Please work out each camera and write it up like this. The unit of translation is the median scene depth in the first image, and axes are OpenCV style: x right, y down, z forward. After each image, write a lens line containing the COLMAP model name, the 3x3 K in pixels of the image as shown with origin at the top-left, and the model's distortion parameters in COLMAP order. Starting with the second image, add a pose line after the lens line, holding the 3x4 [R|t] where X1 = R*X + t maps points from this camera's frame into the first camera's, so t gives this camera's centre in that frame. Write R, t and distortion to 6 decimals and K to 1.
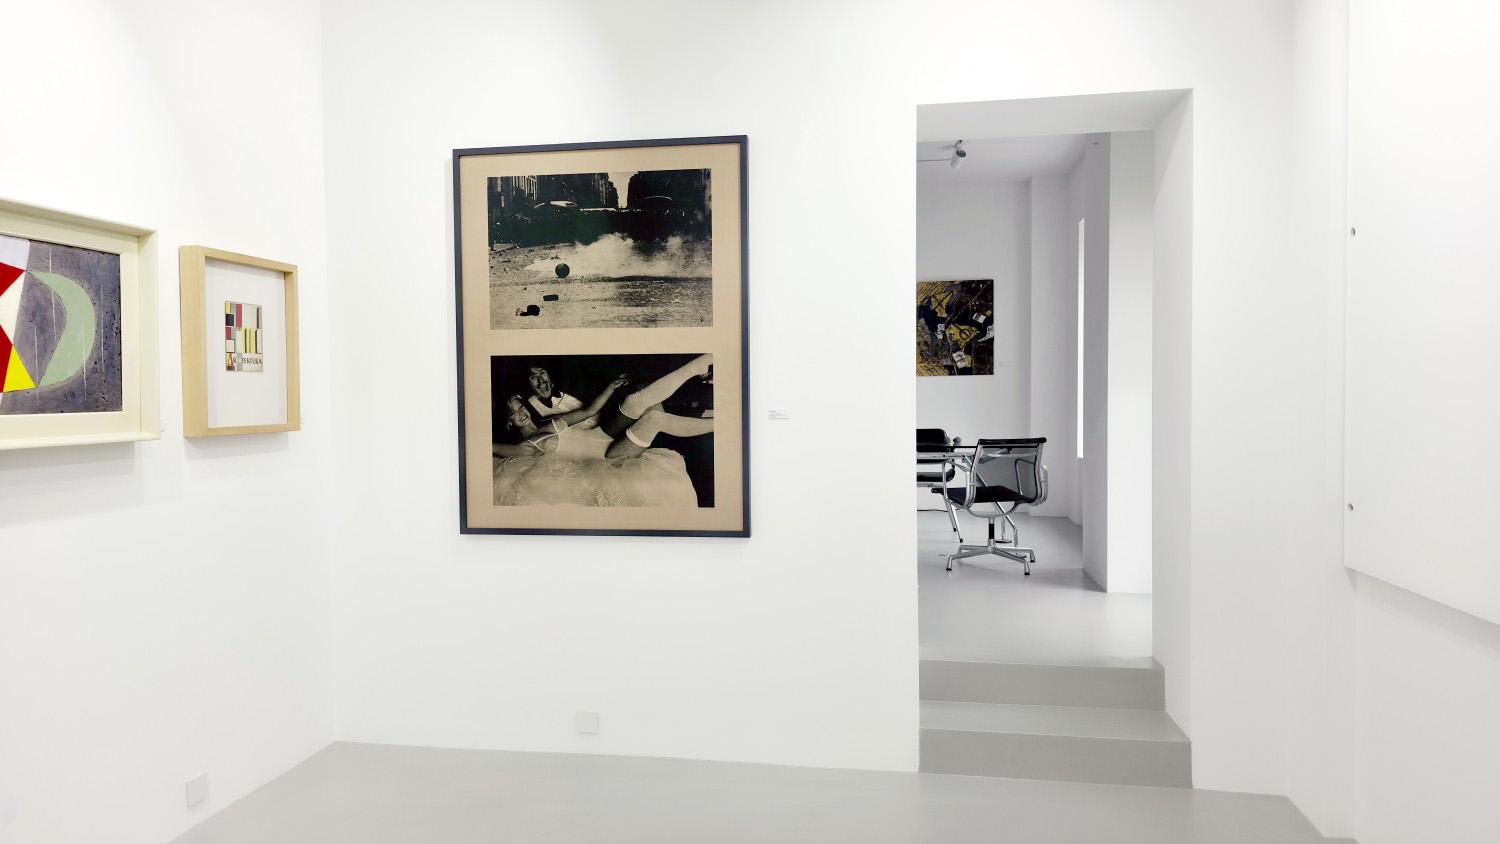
lens RADIAL K [[1010.8, 0, 746.3], [0, 1010.8, 420.5], [0, 0, 1]] dist [0.006675, 0.000638]
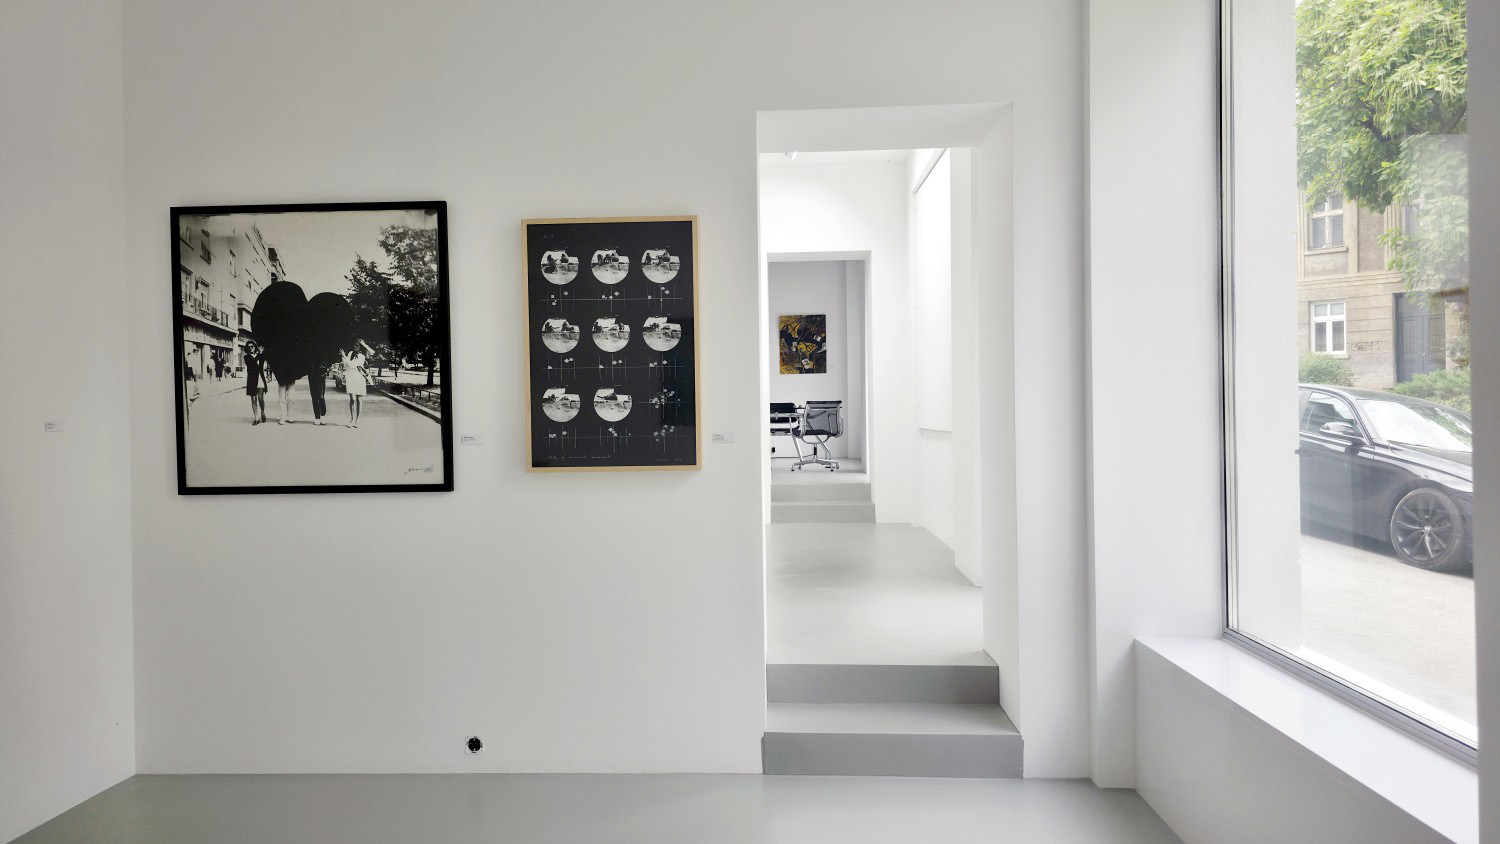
lens RADIAL K [[1010.8, 0, 750.1], [0, 1010.8, 420.3], [0, 0, 1]] dist [0.006675, 0.000638]
pose [[0.993169, -0.003732, 0.116629, -0.068038], [0.006043, 0.999792, -0.019467, 0.061875], [-0.116532, 0.020039, 0.992985, -0.602587]]
